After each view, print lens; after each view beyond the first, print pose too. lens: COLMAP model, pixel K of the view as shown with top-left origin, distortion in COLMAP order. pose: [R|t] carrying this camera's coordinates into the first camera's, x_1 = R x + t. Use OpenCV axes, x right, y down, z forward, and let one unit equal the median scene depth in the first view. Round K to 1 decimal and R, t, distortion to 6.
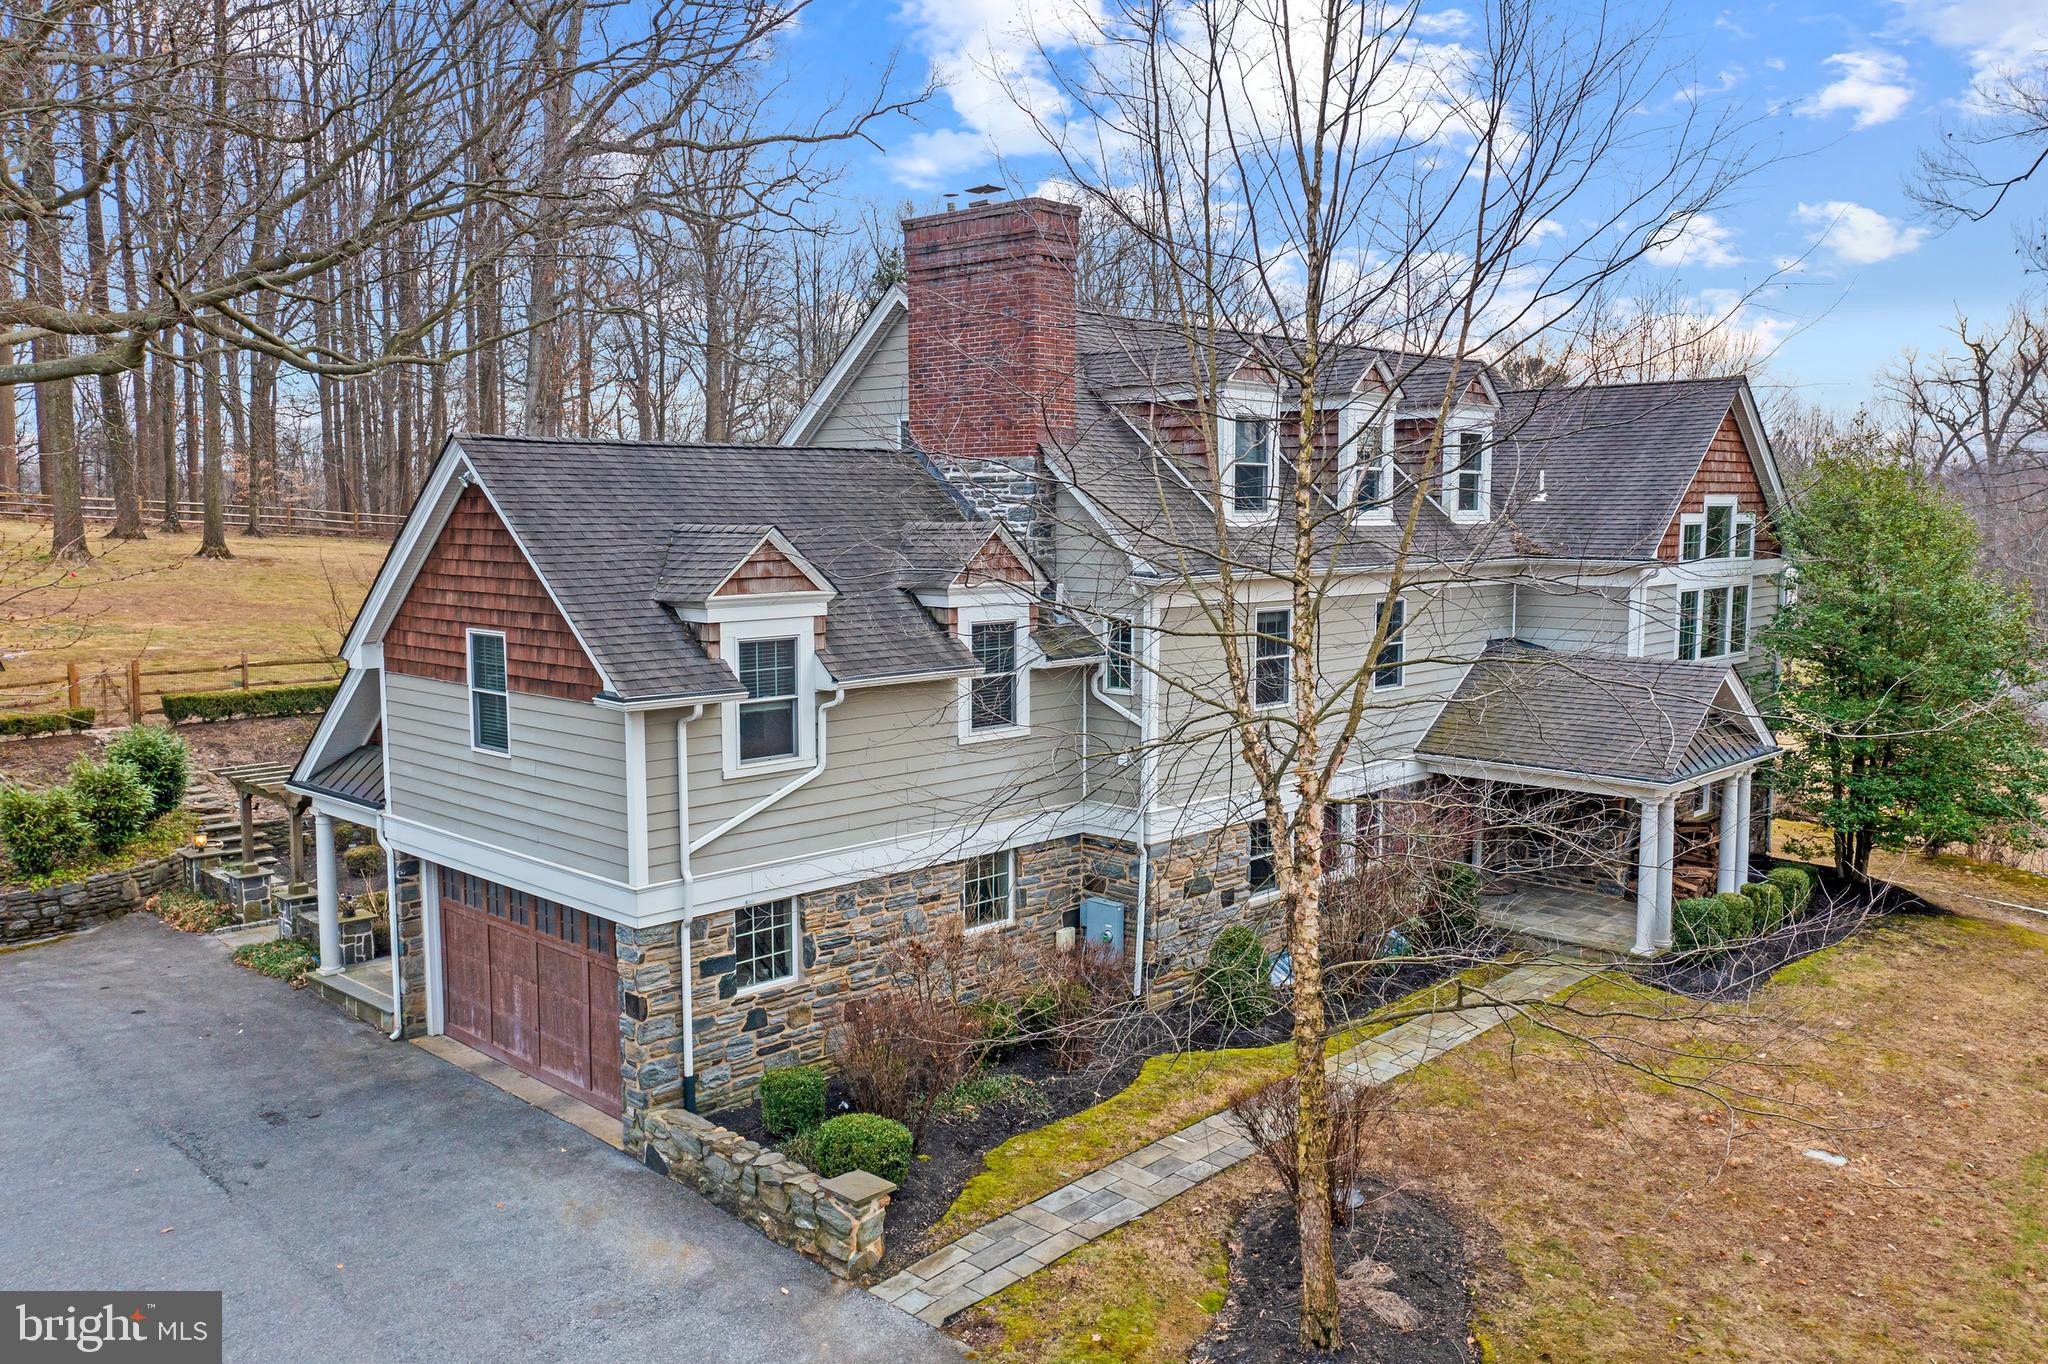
lens RADIAL K [[1627.8, 0, 1027.6], [0, 1627.8, 680.9], [0, 0, 1]] dist [-0.012738, -0.001152]
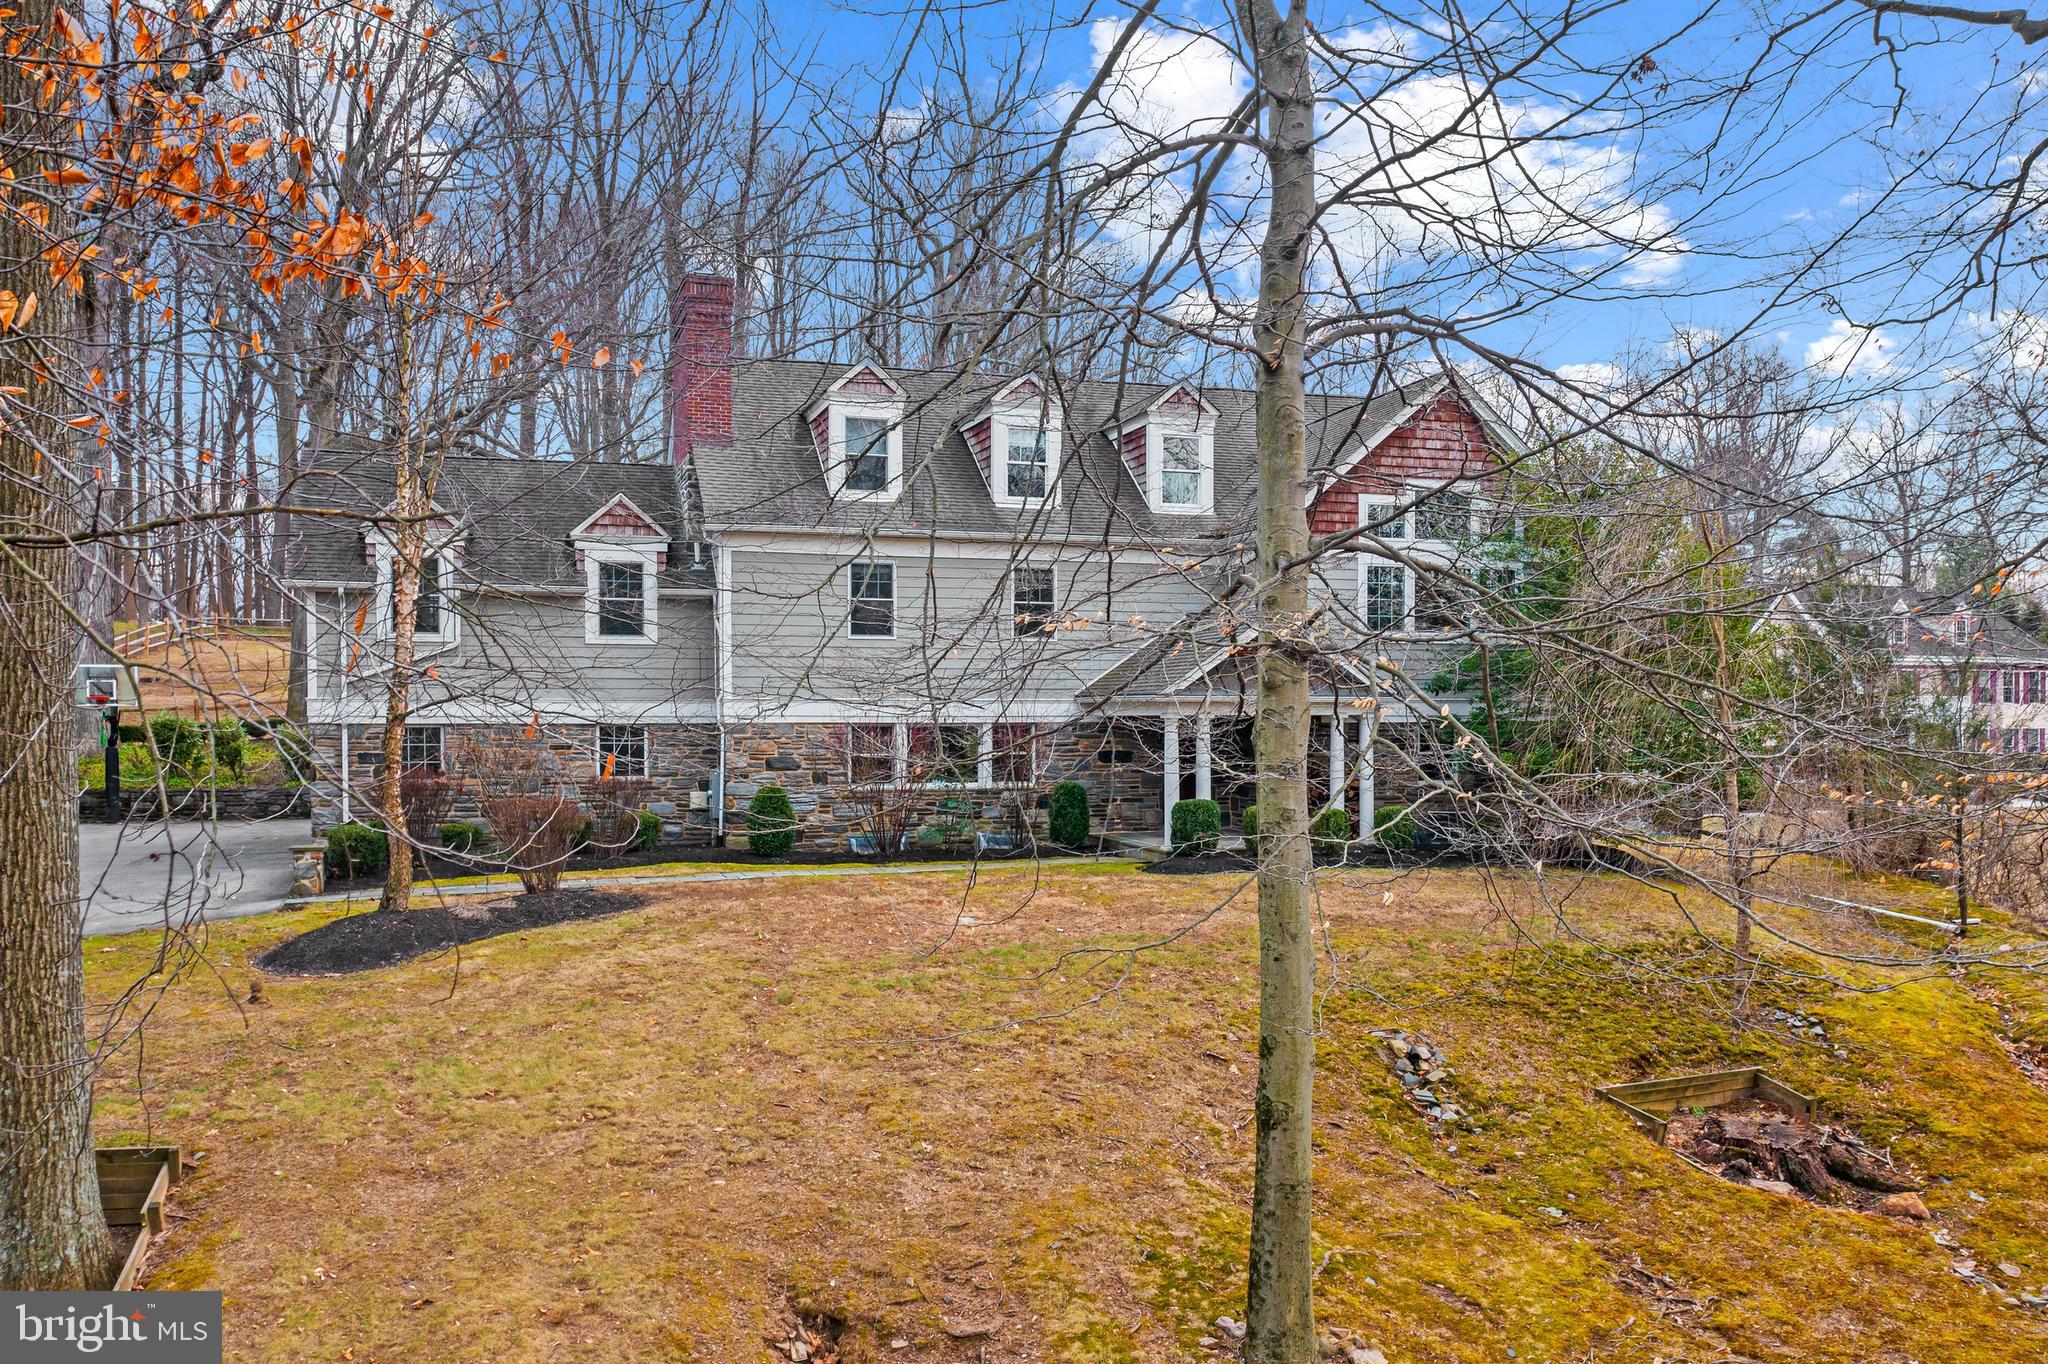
lens RADIAL K [[1627.8, 0, 971.1], [0, 1627.8, 707.9], [0, 0, 1]] dist [-0.012738, -0.001152]
pose [[0.875926, 0.006188, -0.482407, 0.995129], [-0.050335, 0.995633, -0.078623, 0.200072], [0.479813, 0.093150, 0.872412, -0.109754]]
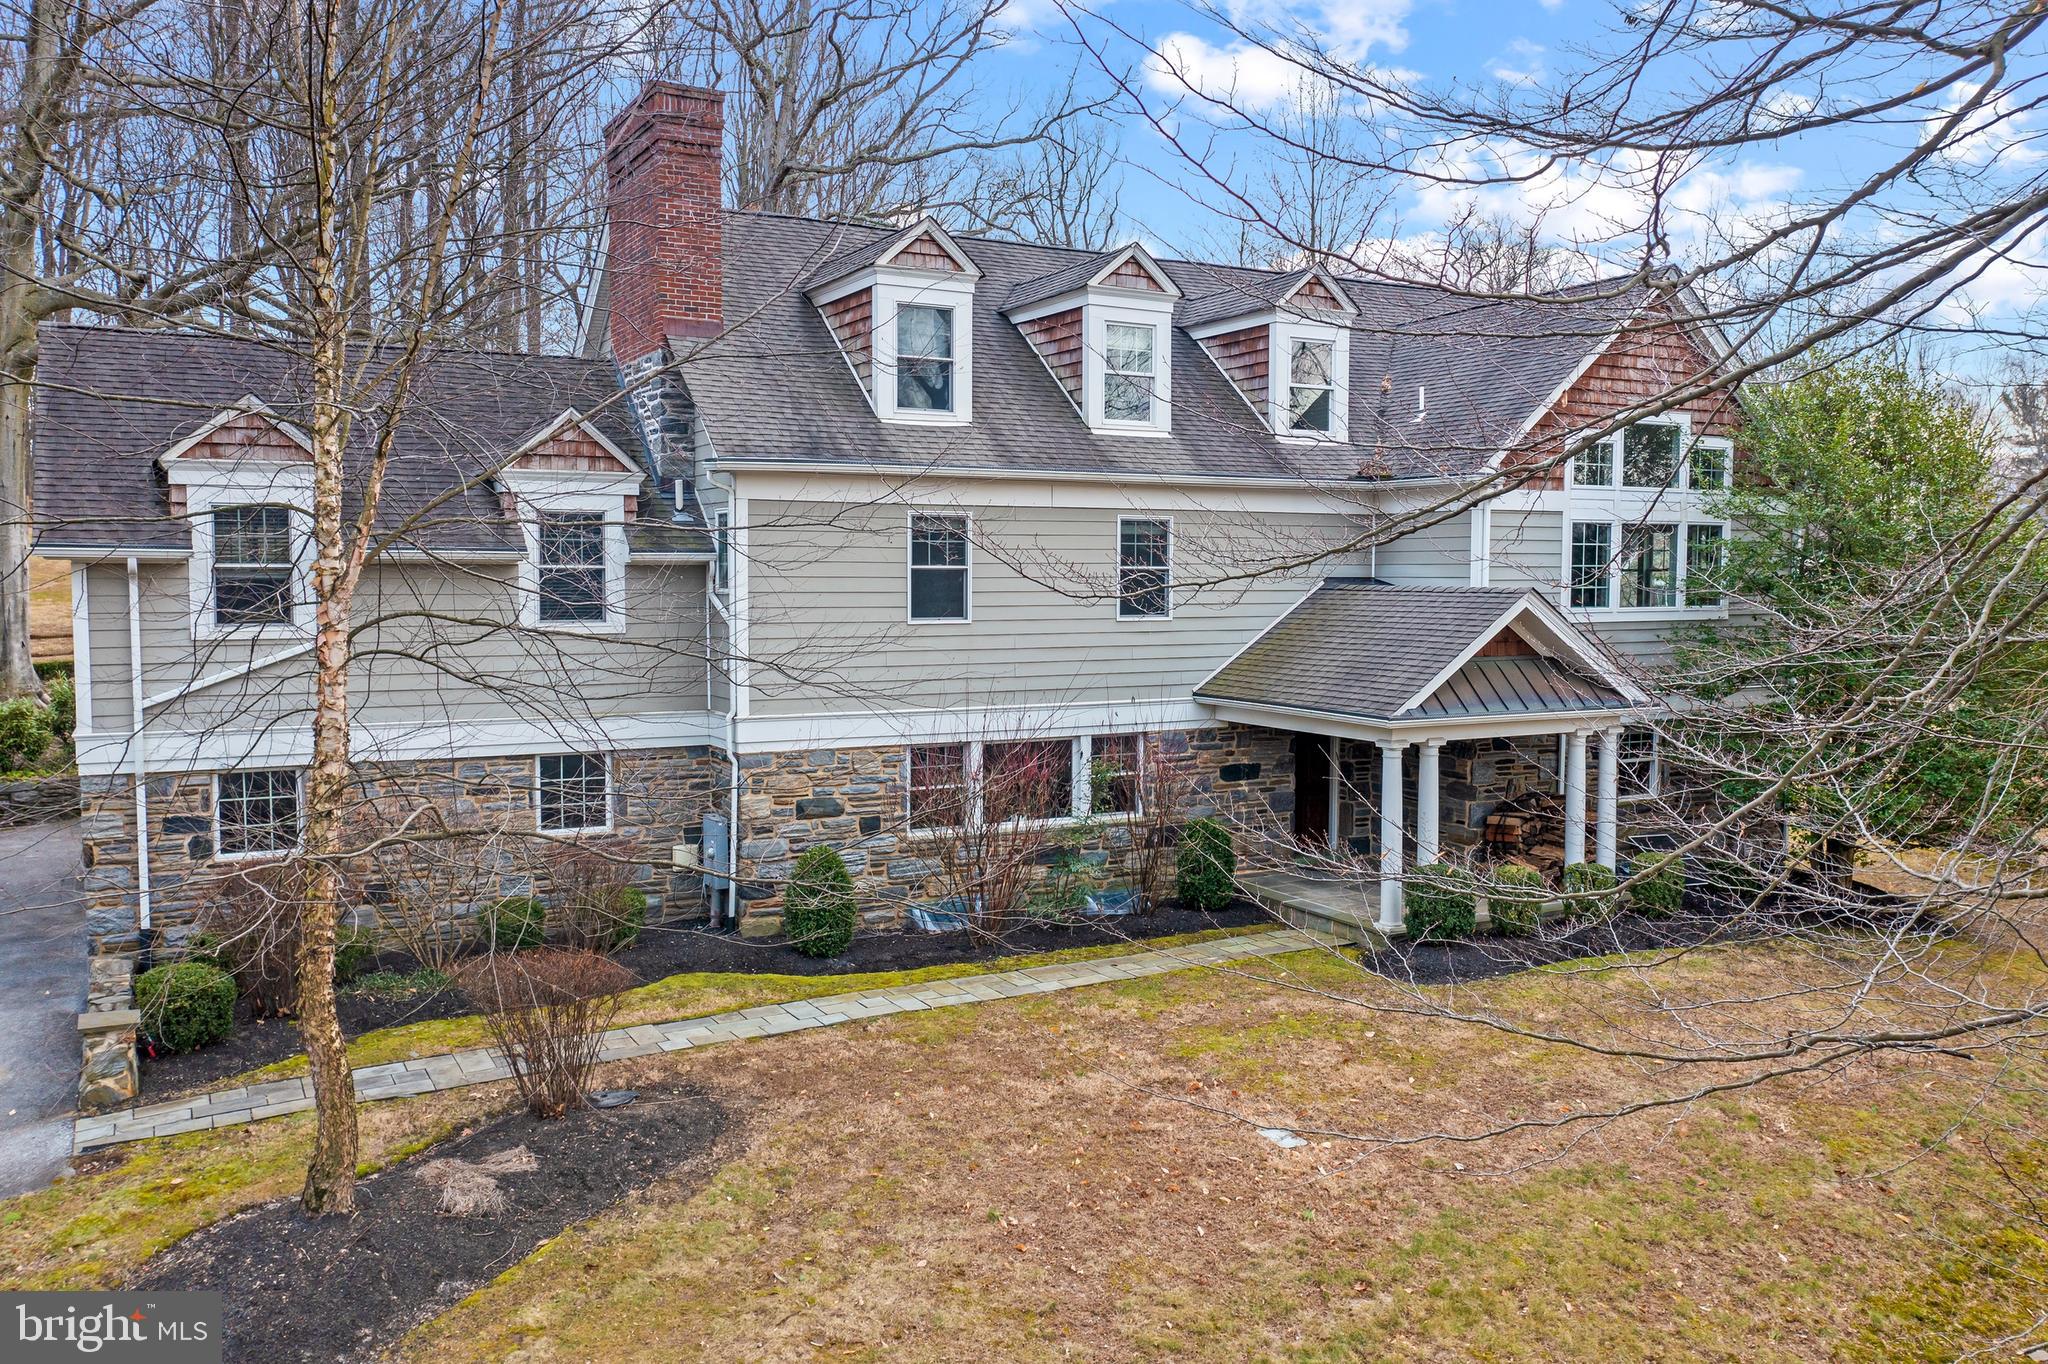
lens RADIAL K [[1627.8, 0, 1012.3], [0, 1627.8, 674.3], [0, 0, 1]] dist [-0.012738, -0.001152]
pose [[0.949913, 0.020066, -0.311868, 0.554735], [-0.033968, 0.998654, -0.039206, 0.093508], [0.310662, 0.047836, 0.949316, 0.174816]]
